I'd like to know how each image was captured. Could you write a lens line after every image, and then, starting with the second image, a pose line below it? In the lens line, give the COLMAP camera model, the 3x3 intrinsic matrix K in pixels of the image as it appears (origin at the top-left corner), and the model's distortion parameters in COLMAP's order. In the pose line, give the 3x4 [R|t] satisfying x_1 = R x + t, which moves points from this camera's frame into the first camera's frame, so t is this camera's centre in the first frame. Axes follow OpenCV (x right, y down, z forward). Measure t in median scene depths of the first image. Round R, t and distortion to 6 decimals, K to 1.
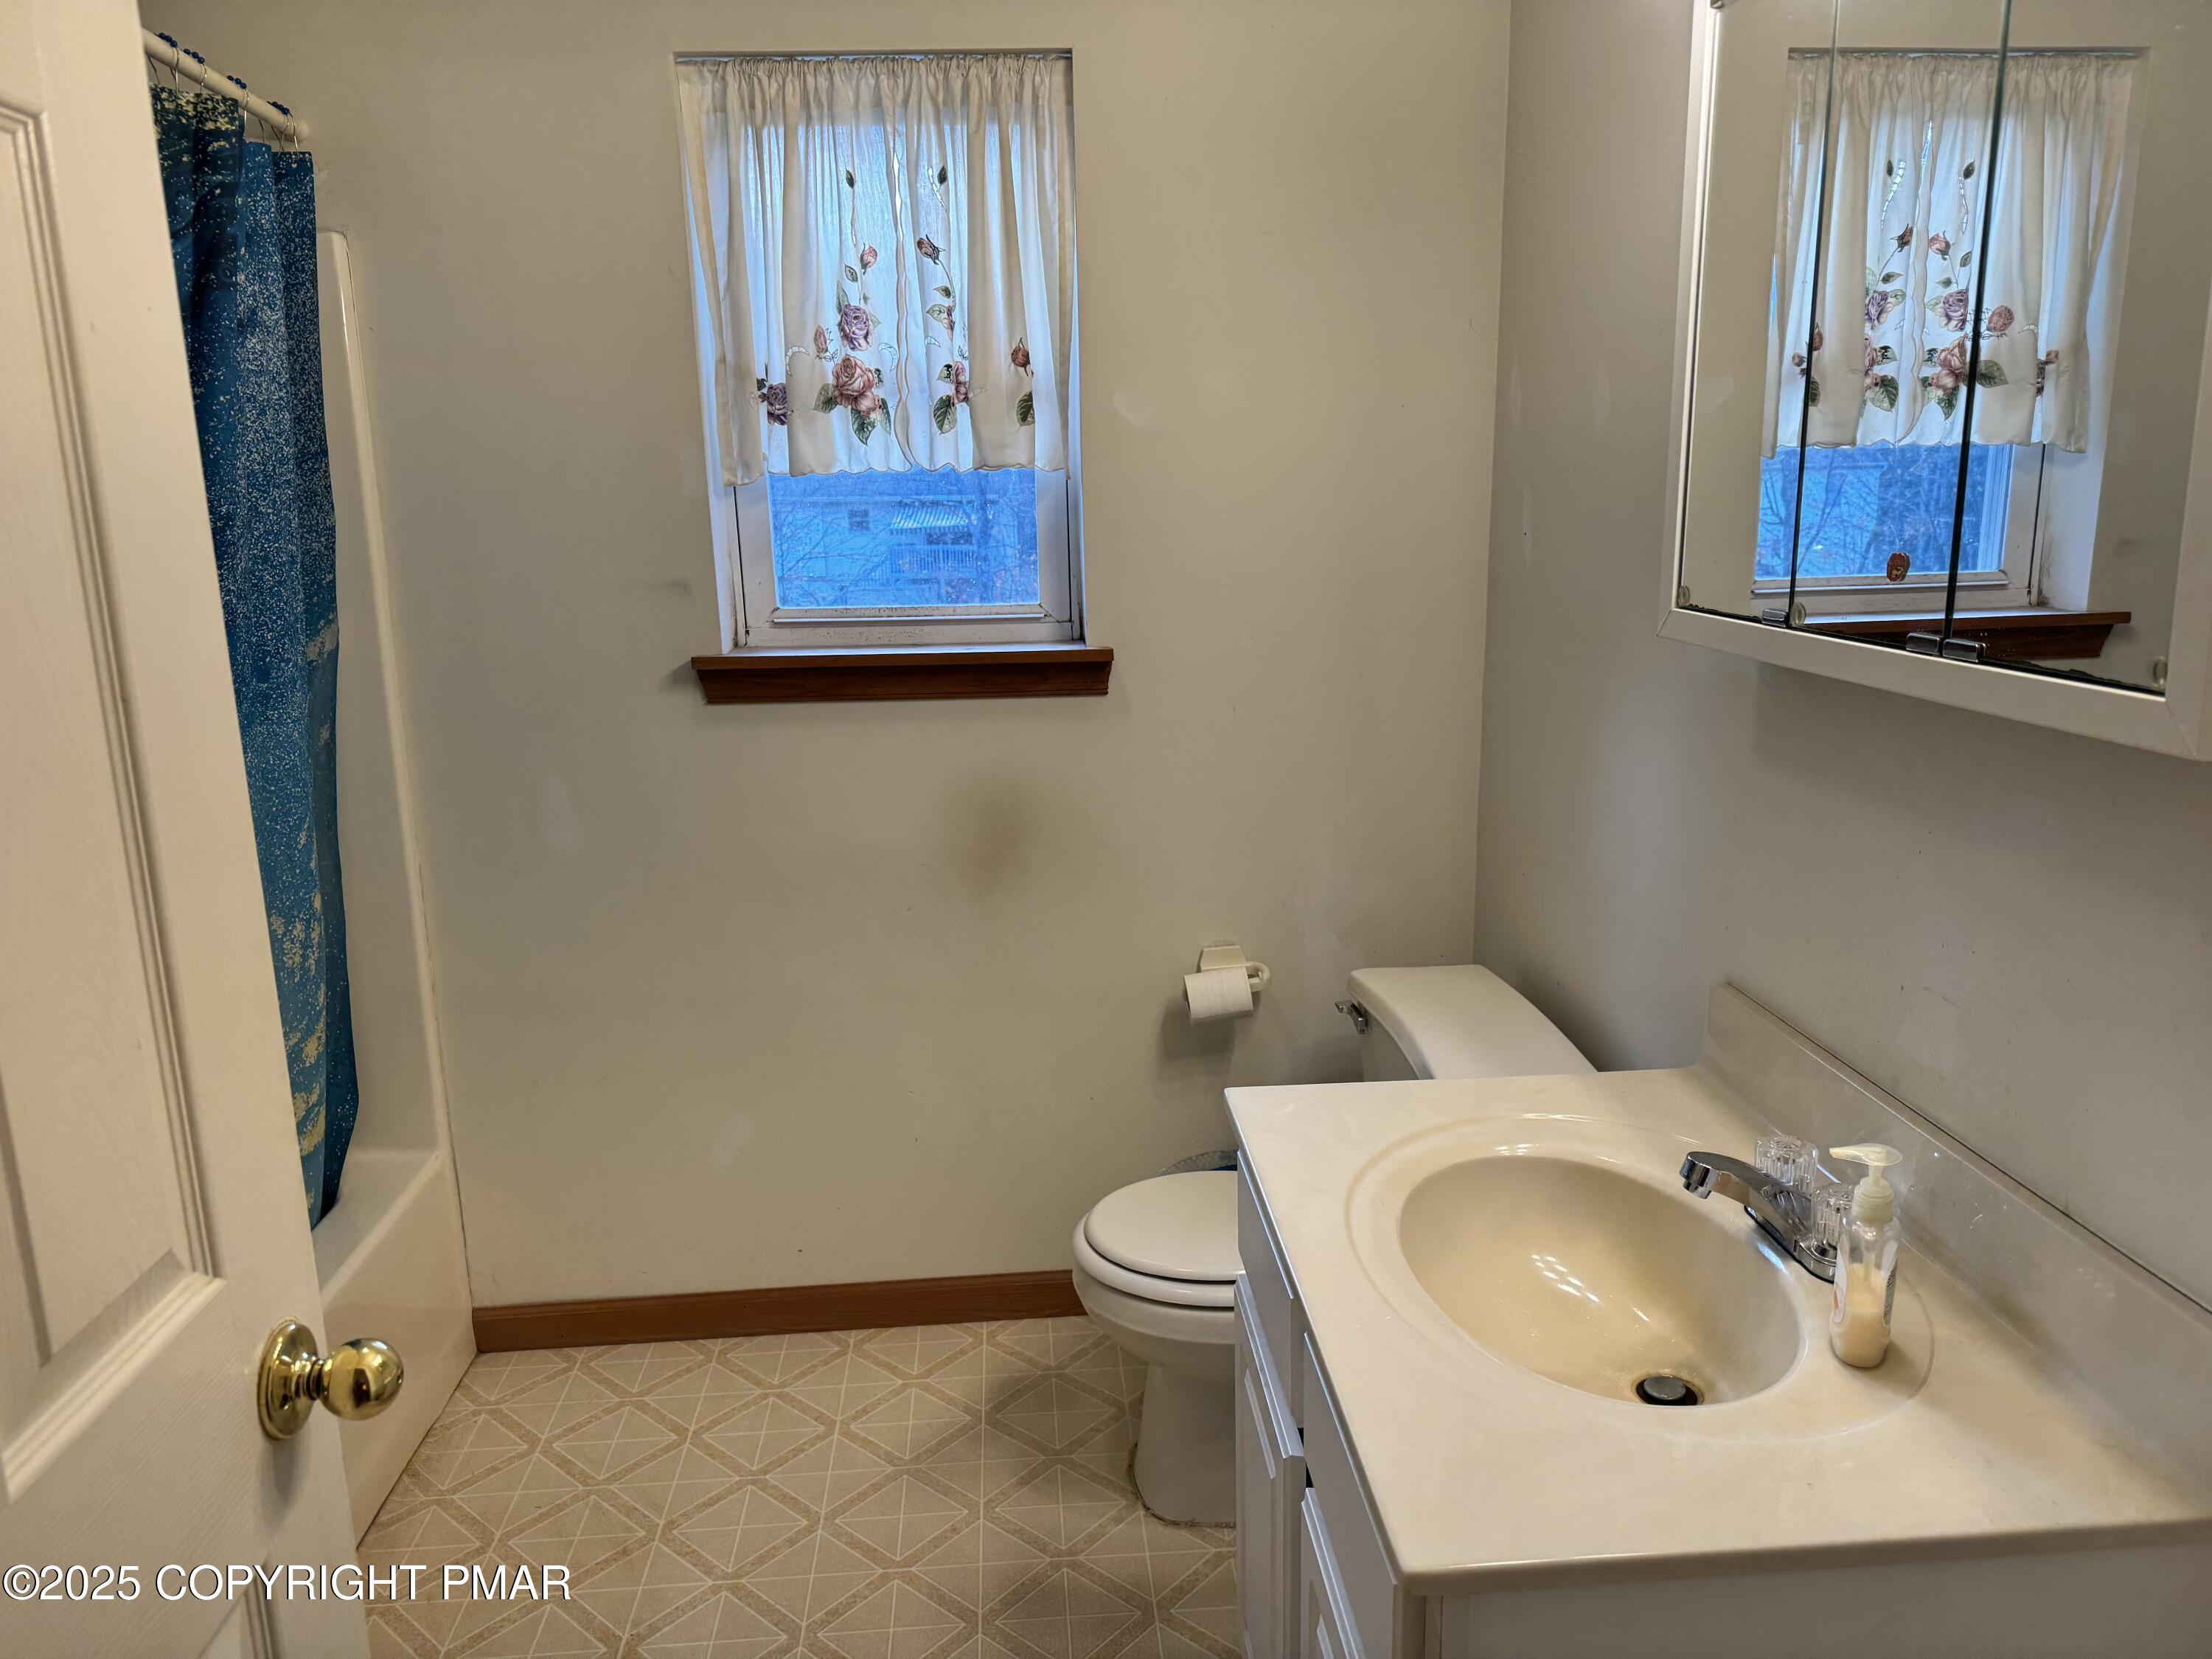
lens RADIAL K [[1548.0, 0, 1106.0], [0, 1548.0, 829.5], [0, 0, 1]] dist [0.077300, -0.071339]
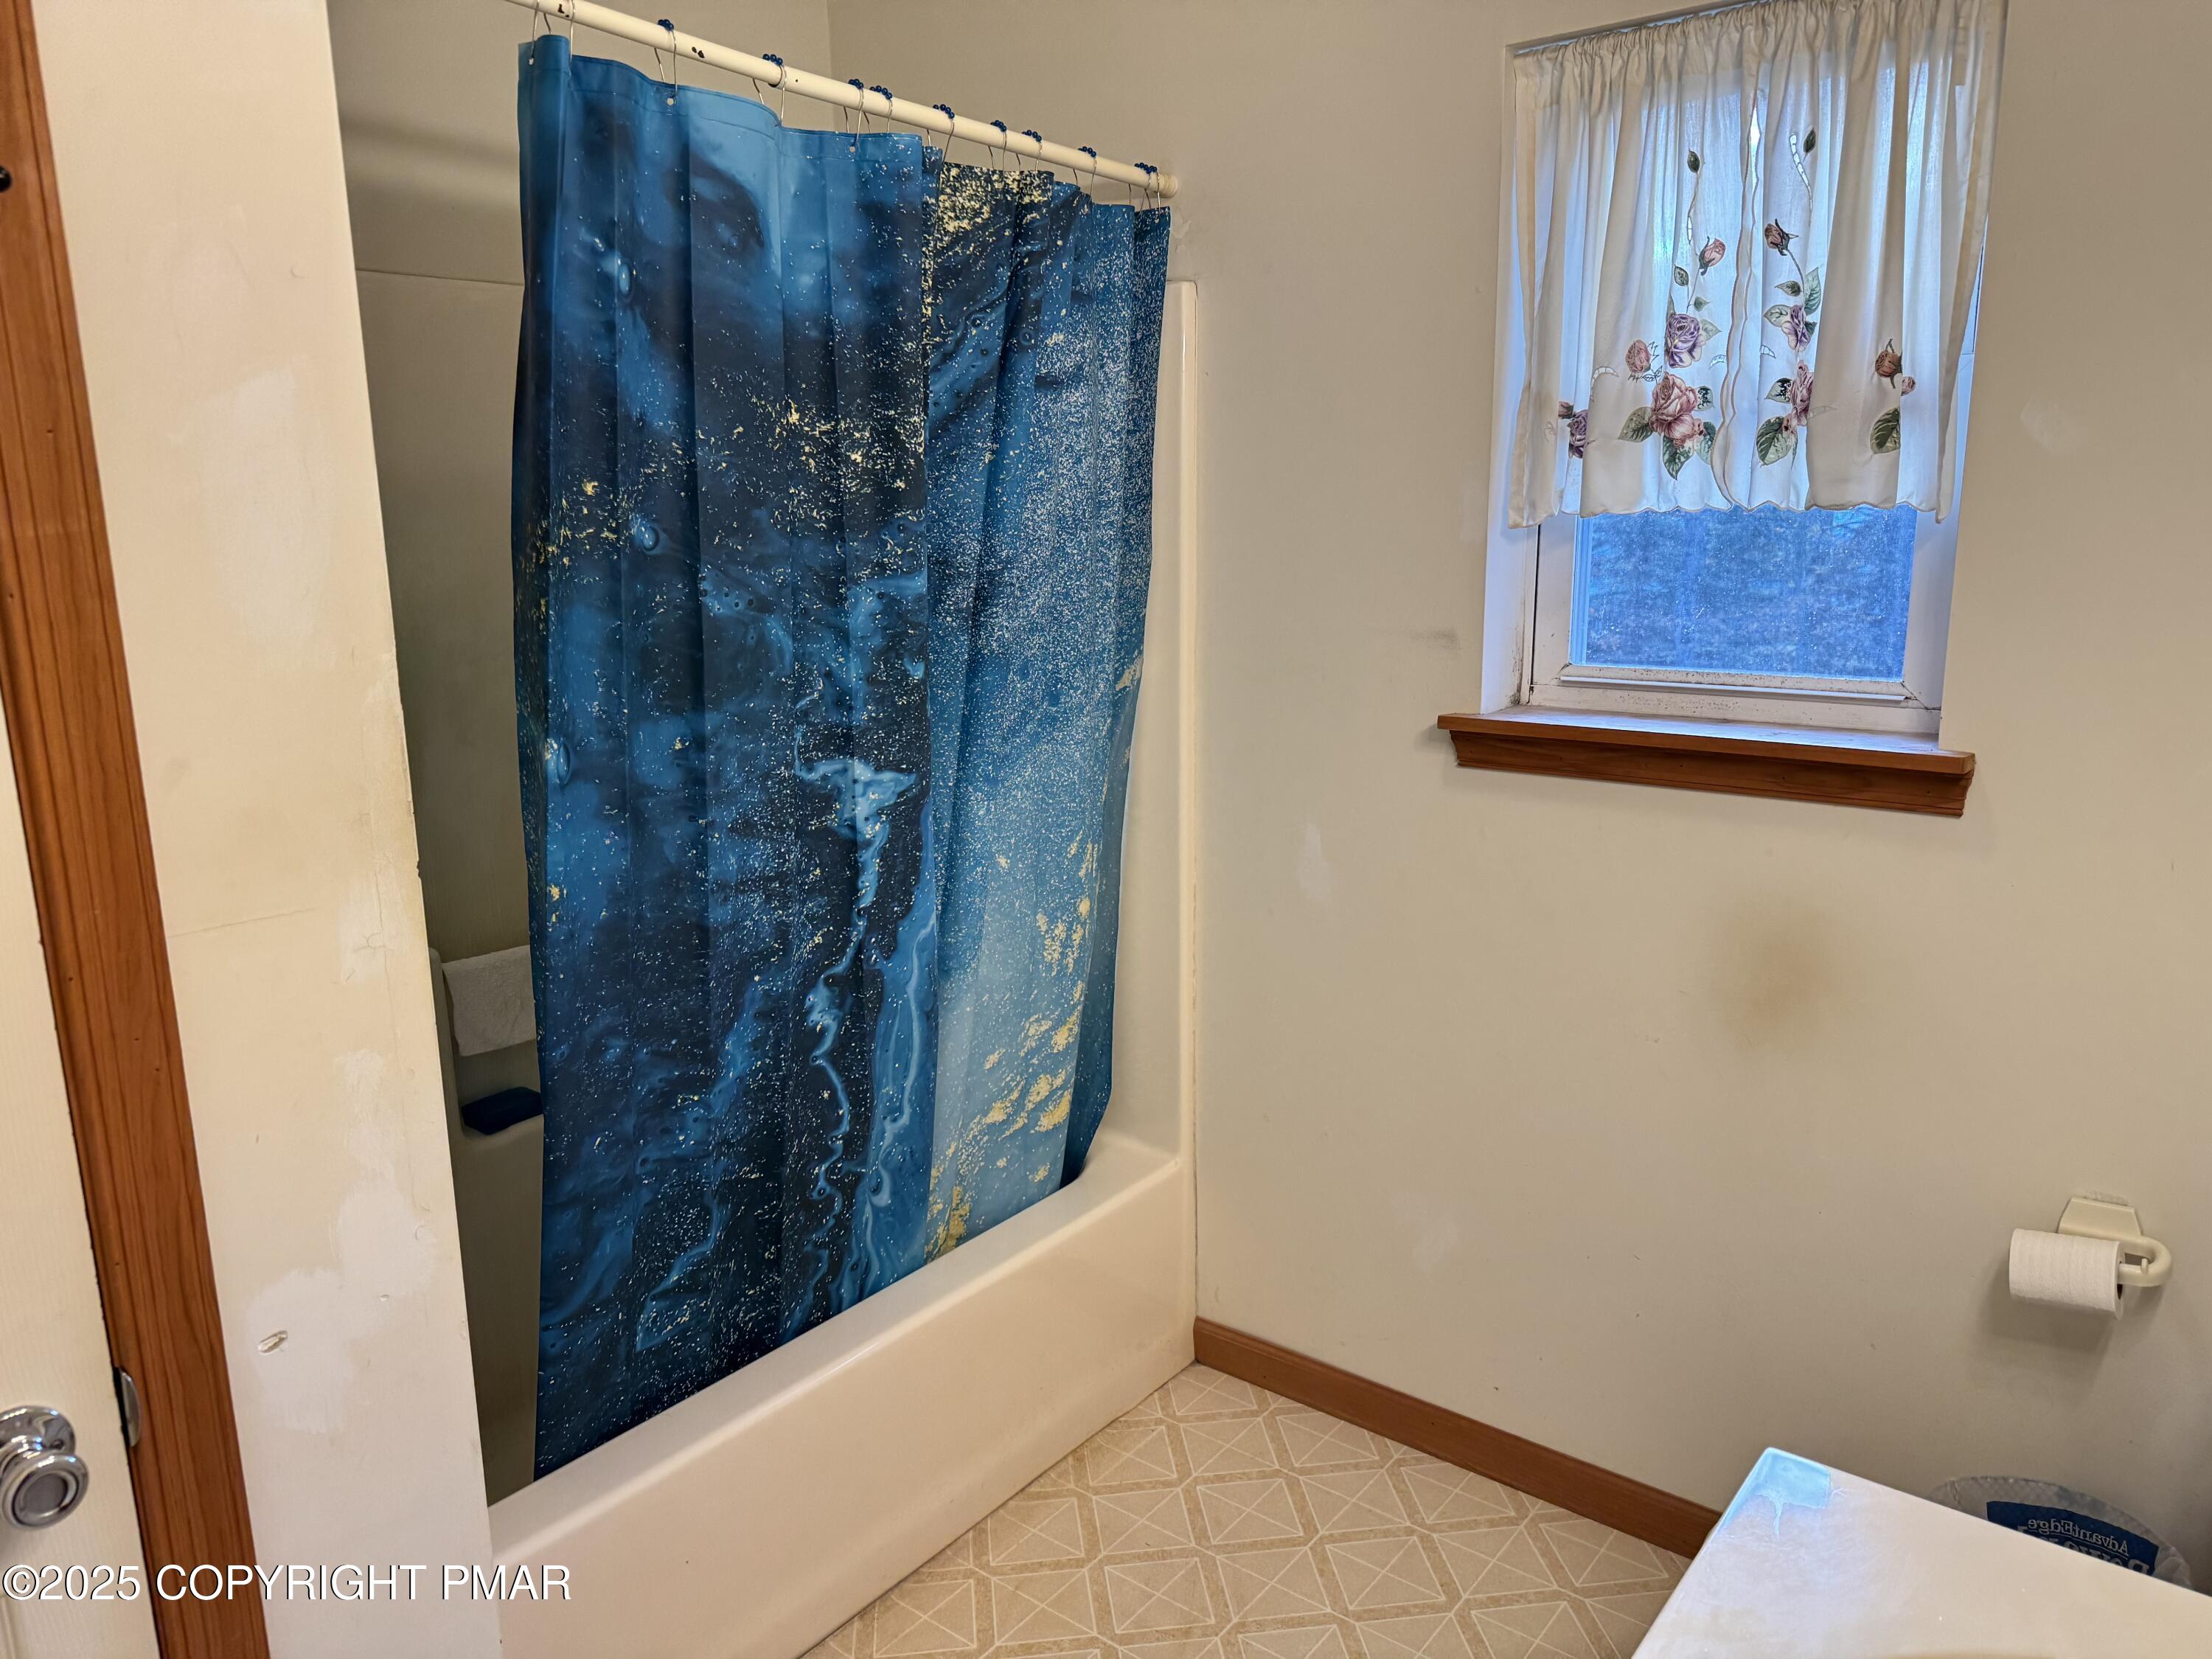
lens RADIAL K [[1569.7, 0, 1106.0], [0, 1569.7, 829.5], [0, 0, 1]] dist [0.113581, -0.119721]
pose [[0.756558, 0.146836, -0.637227, 0.188601], [-0.146498, 0.987754, 0.053675, -0.065385], [0.637305, 0.052745, 0.768804, 0.166882]]
